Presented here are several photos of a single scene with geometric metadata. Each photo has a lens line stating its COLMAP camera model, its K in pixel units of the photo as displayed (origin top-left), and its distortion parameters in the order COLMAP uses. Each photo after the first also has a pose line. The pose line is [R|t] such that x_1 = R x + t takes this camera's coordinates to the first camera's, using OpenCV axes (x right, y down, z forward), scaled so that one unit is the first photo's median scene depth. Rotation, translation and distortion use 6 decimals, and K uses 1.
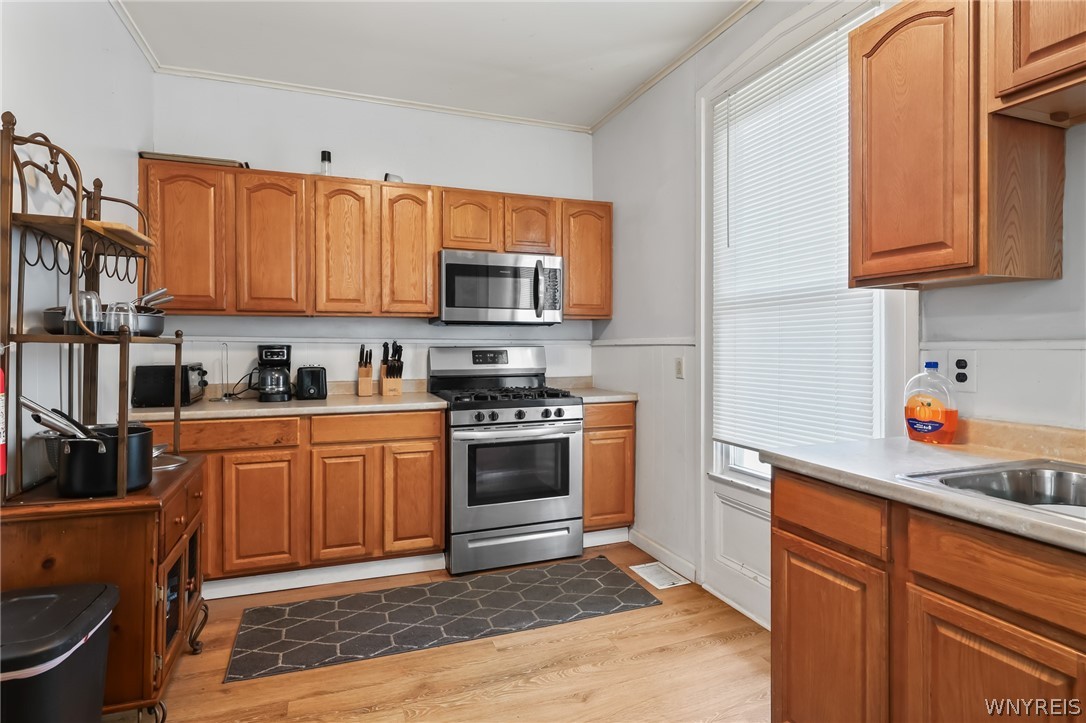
lens RADIAL K [[568.4, 0, 544.5], [0, 568.4, 351.1], [0, 0, 1]] dist [-0.002335, 0.001955]
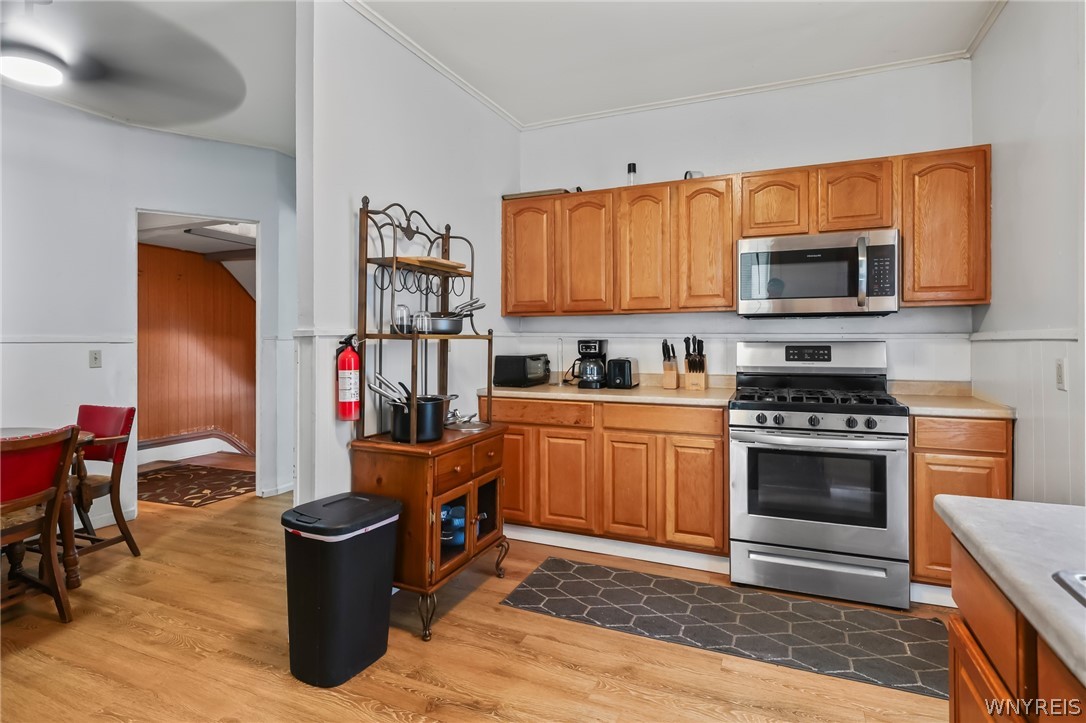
lens RADIAL K [[568.4, 0, 534.3], [0, 568.4, 341.6], [0, 0, 1]] dist [-0.002335, 0.001955]
pose [[0.715762, 0.002577, -0.698340, 0.278298], [-0.006276, 0.999977, -0.002742, -0.003395], [0.698316, 0.006345, 0.715761, 0.095239]]
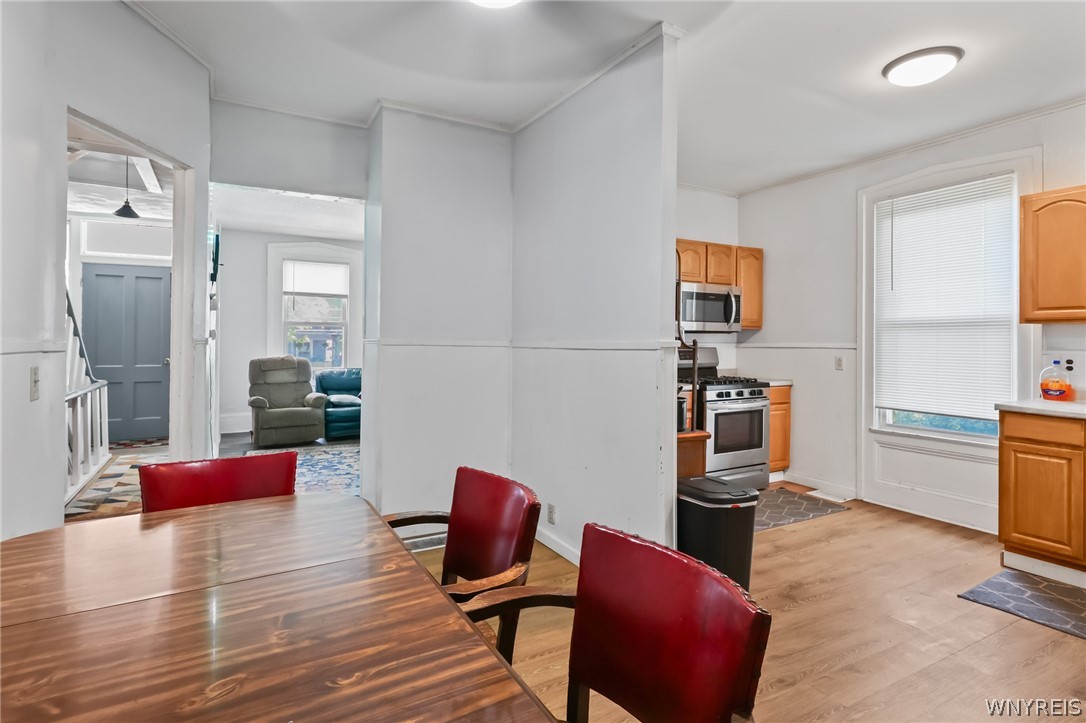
lens RADIAL K [[568.4, 0, 512.9], [0, 568.4, 336.0], [0, 0, 1]] dist [-0.002335, 0.001955]
pose [[0.990436, 0.008802, 0.137690, -0.934823], [-0.006687, 0.999853, -0.015814, -0.014849], [-0.137809, 0.014742, 0.990349, -0.455298]]
